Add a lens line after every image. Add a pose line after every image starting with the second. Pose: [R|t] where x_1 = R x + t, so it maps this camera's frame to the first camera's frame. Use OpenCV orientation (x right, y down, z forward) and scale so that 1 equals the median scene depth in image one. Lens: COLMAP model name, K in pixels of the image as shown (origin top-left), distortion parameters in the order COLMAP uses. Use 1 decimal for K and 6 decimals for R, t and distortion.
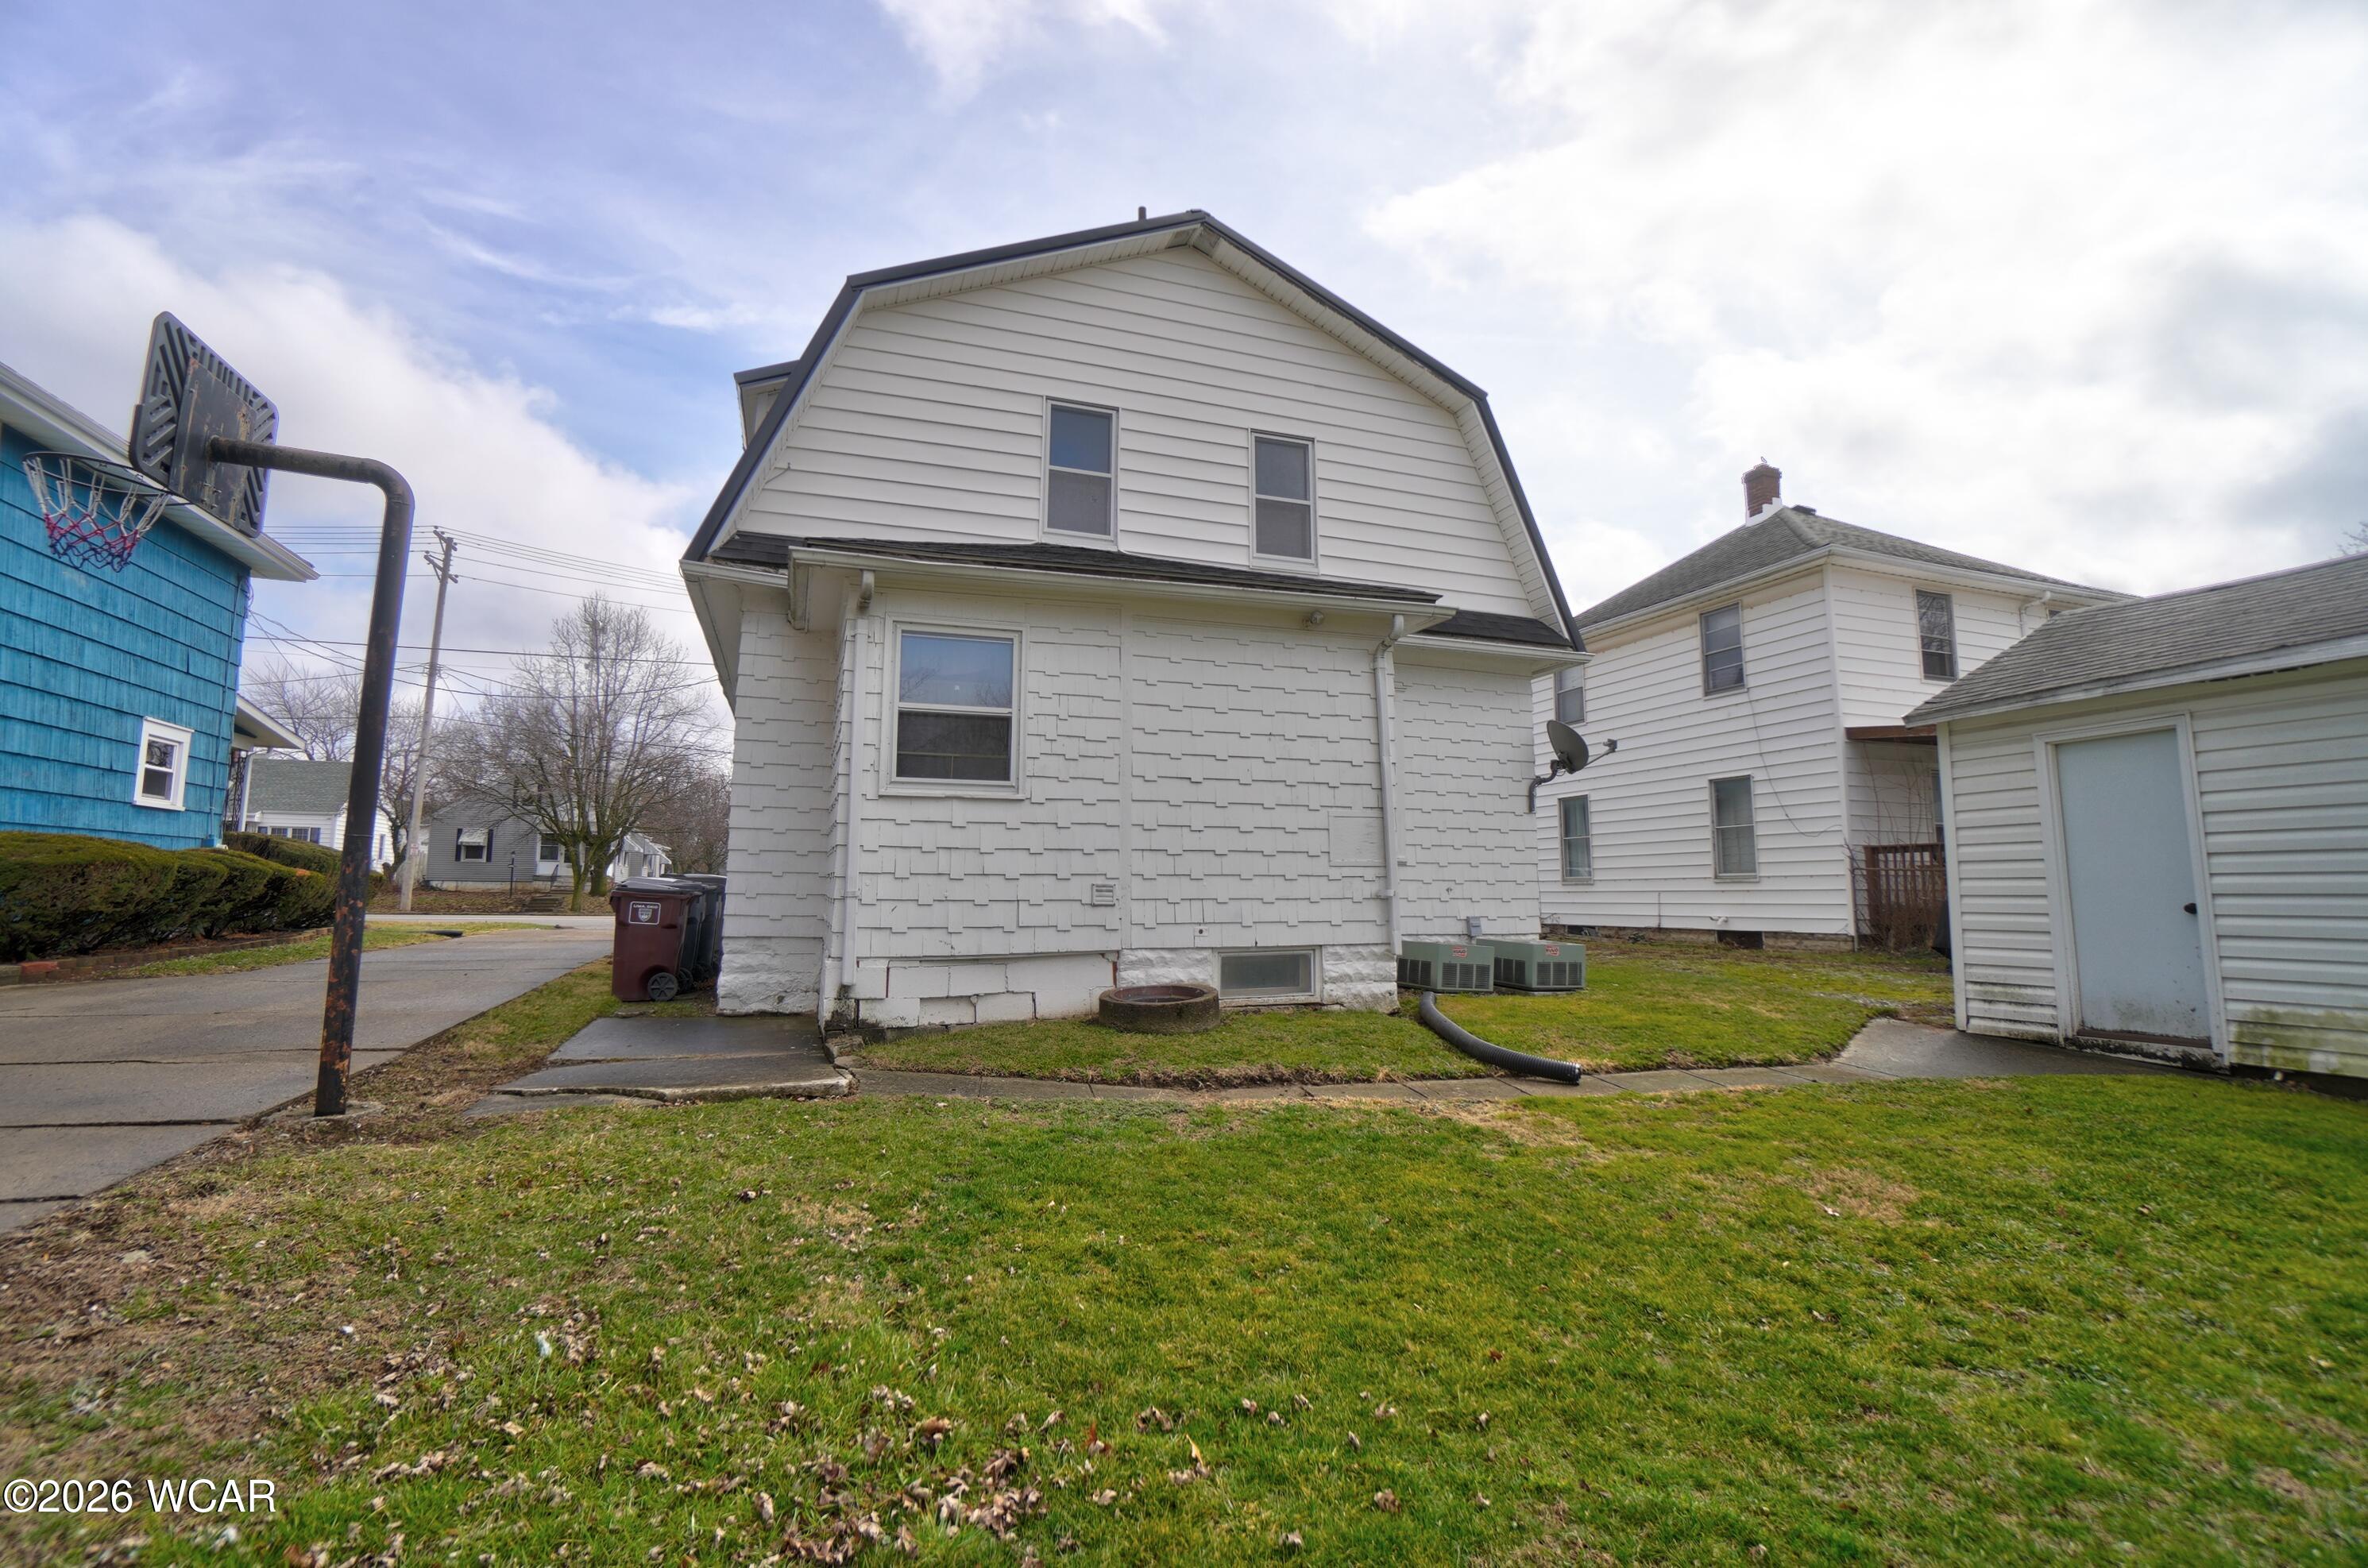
lens RADIAL K [[1073.3, 0, 1184.0], [0, 1073.3, 784.0], [0, 0, 1]] dist [-0.058384, 0.022403]
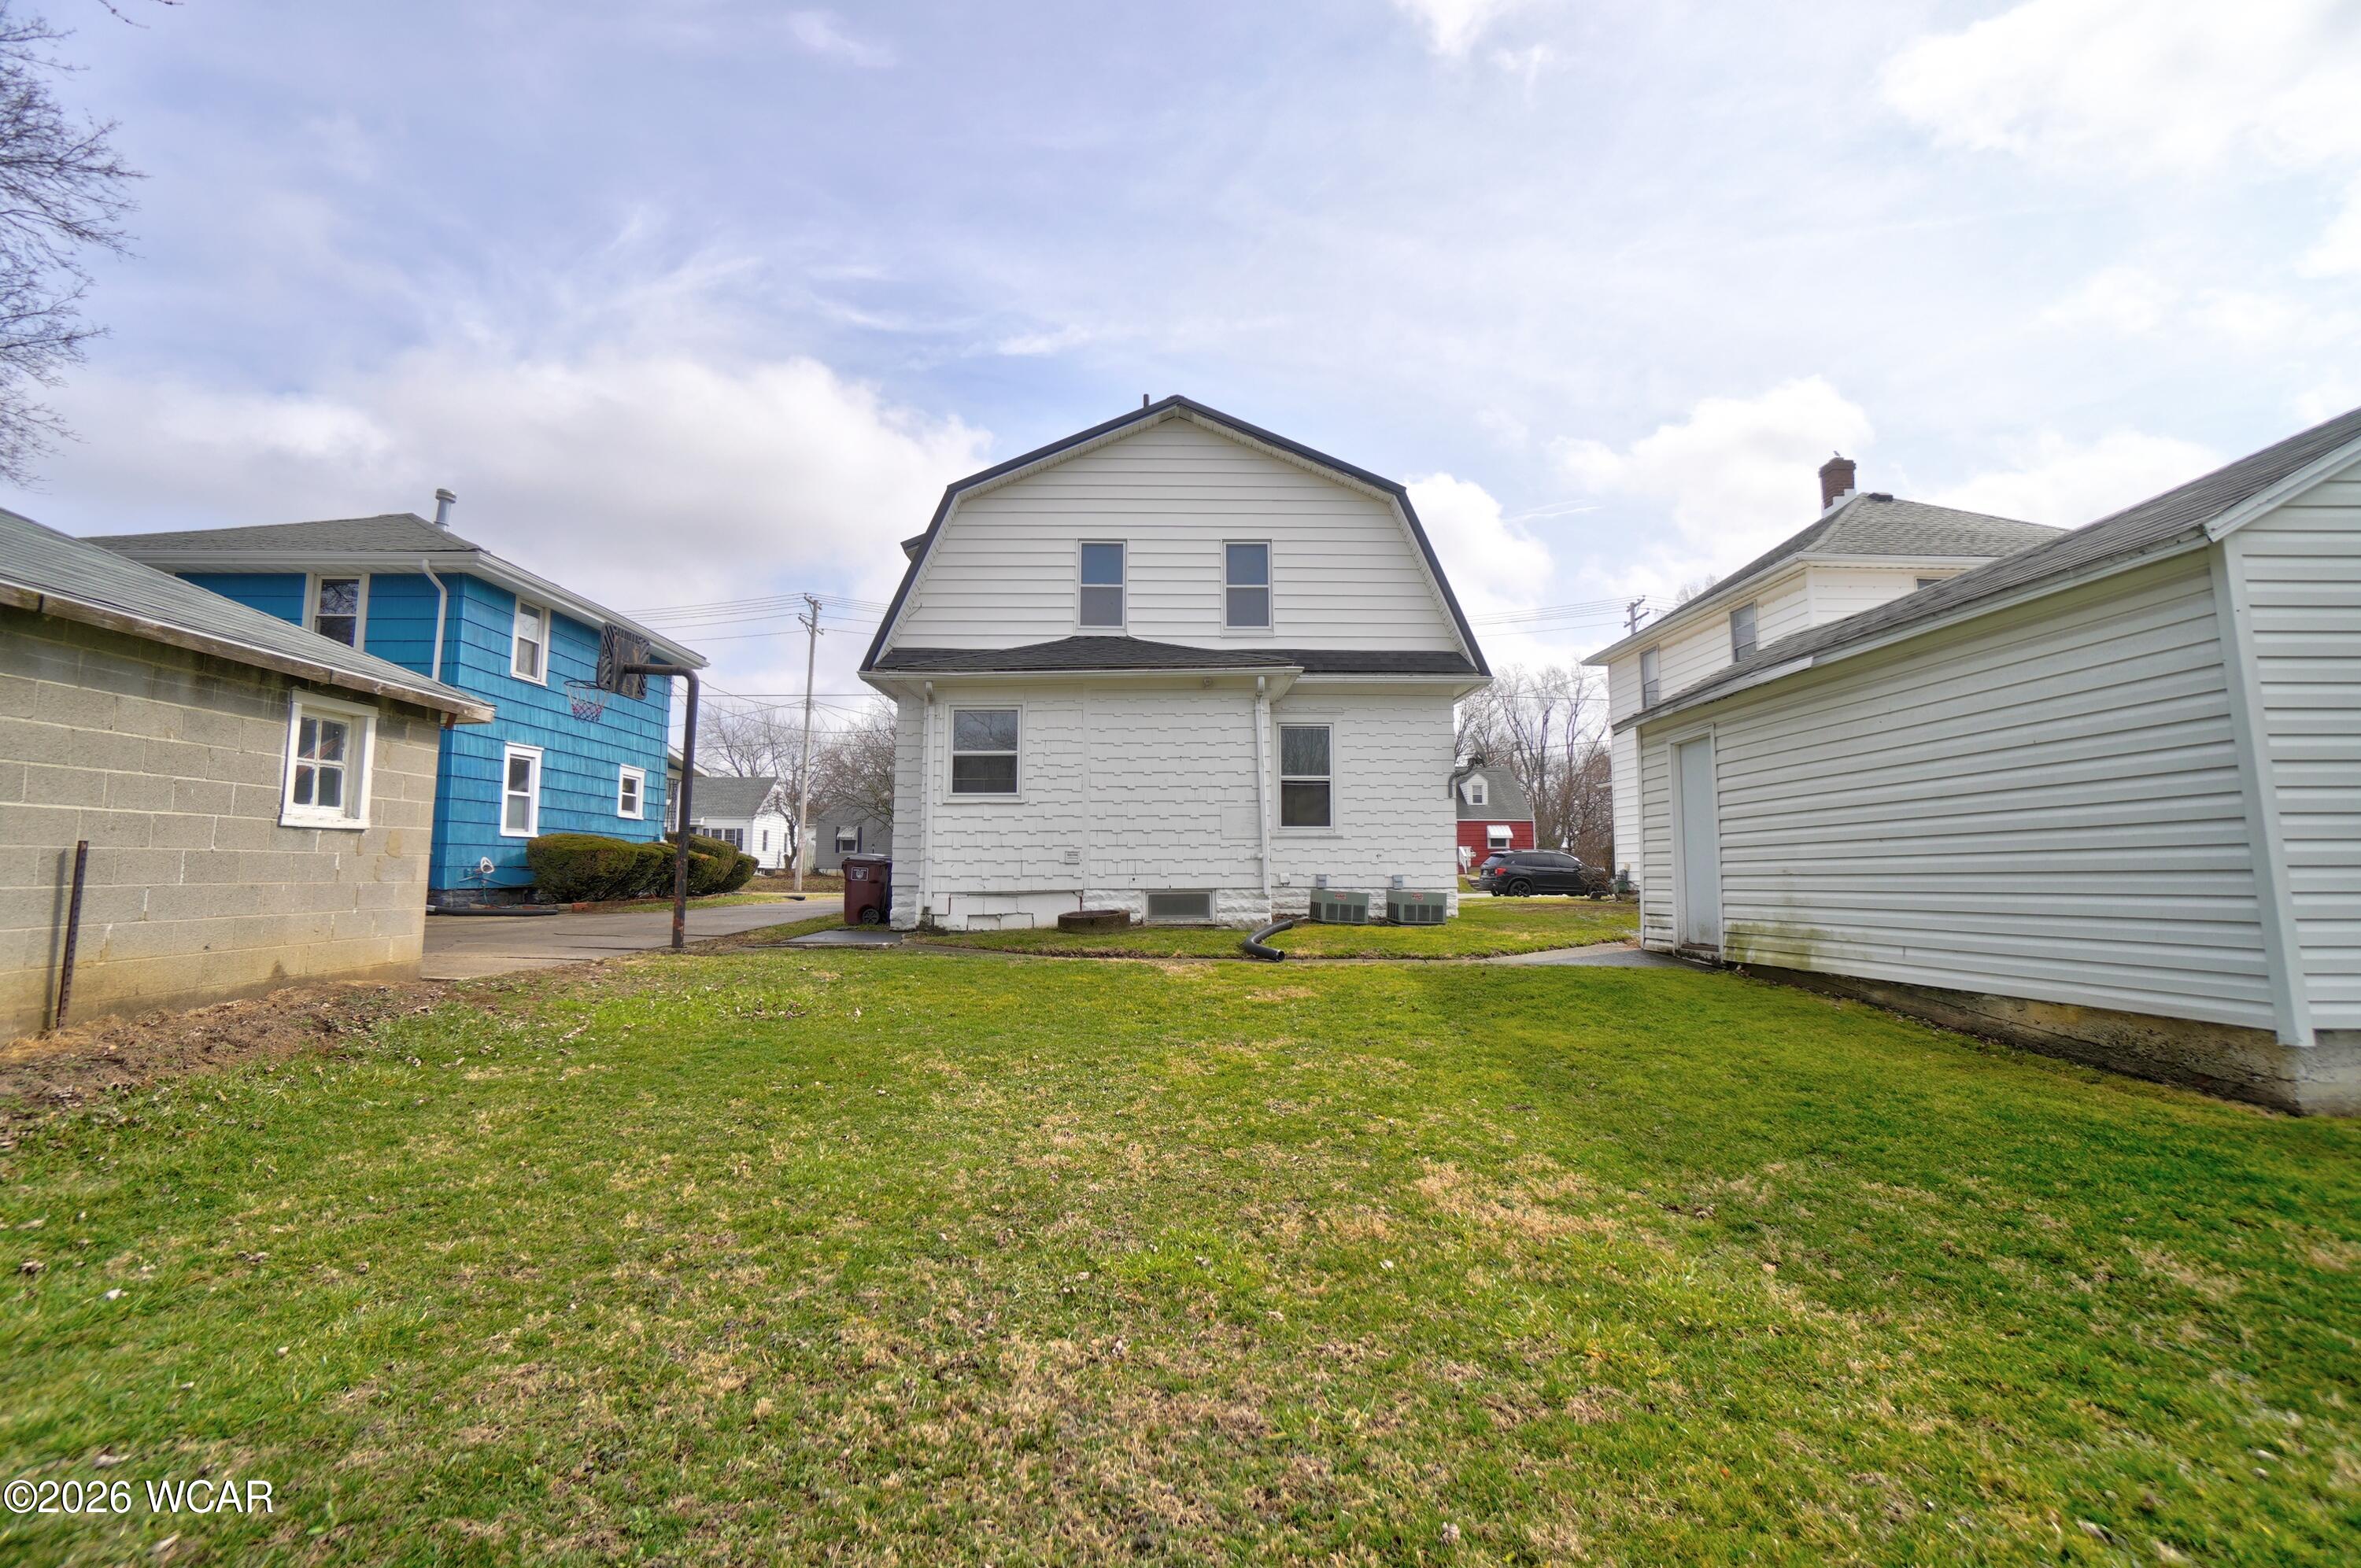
lens RADIAL K [[1040.8, 0, 1161.9], [0, 1040.8, 795.7], [0, 0, 1]] dist [-0.048944, 0.018640]
pose [[0.950201, -0.029662, -0.310223, 0.525457], [0.036876, 0.999168, 0.017412, -0.016555], [0.309448, -0.027985, 0.950504, -0.478778]]
